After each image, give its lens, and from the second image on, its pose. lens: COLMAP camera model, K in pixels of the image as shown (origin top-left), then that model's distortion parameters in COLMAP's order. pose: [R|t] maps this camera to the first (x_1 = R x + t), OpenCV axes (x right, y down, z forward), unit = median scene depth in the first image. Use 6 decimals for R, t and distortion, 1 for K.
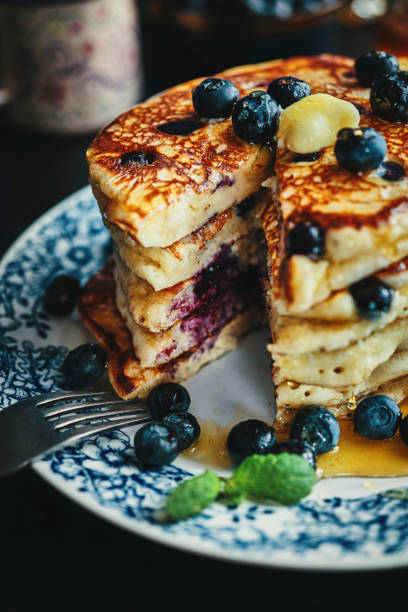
lens RADIAL K [[922.0, 0, 202.5], [0, 922.0, 309.1], [0, 0, 1]] dist [0.053933, 0.059569]
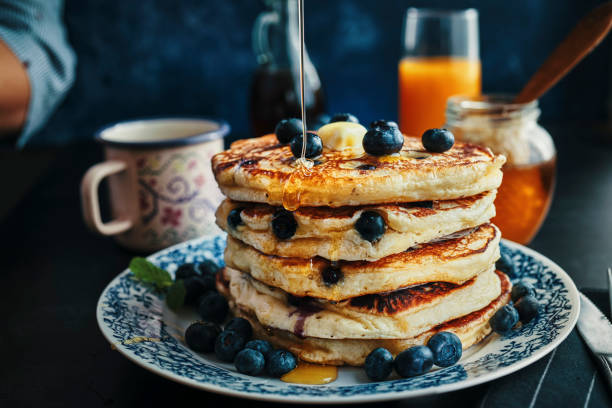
lens RADIAL K [[888.2, 0, 298.2], [0, 888.2, 203.7], [0, 0, 1]] dist [0.030737, 0.025079]
pose [[0.994648, 0.044565, -0.093216, 0.204690], [-0.075523, 0.929274, -0.361588, 0.411832], [0.070509, 0.366693, 0.927666, -0.365314]]
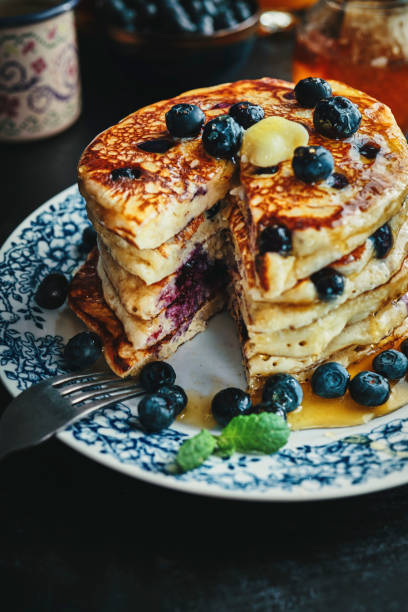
lens RADIAL K [[904.7, 0, 204.3], [0, 904.7, 313.3], [0, 0, 1]] dist [0.053489, 0.013432]
pose [[0.990764, -0.044124, 0.128217, -0.128849], [0.041002, 0.998797, 0.026892, -0.011524], [-0.129249, -0.021386, 0.991382, -0.172770]]
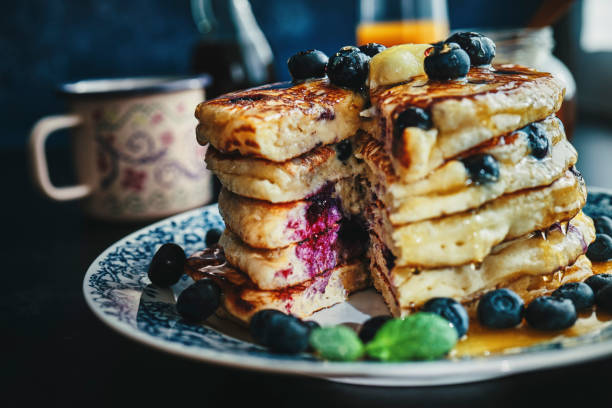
lens RADIAL K [[904.7, 0, 311.1], [0, 904.7, 203.0], [0, 0, 1]] dist [0.053489, 0.013432]
pose [[0.993219, -0.049791, 0.105057, -0.113397], [0.089492, 0.904262, -0.417495, 0.407250], [-0.074212, 0.424065, 0.902586, 0.077947]]
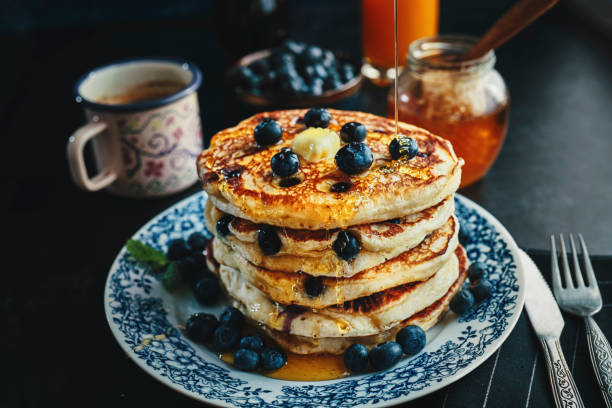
lens RADIAL K [[884.2, 0, 303.4], [0, 884.2, 202.3], [0, 0, 1]] dist [0.021327, 0.028316]
pose [[0.999408, 0.016113, -0.030410, 0.161136], [-0.019490, 0.993263, -0.114229, 0.052045], [0.028365, 0.114754, 0.992989, -0.616888]]
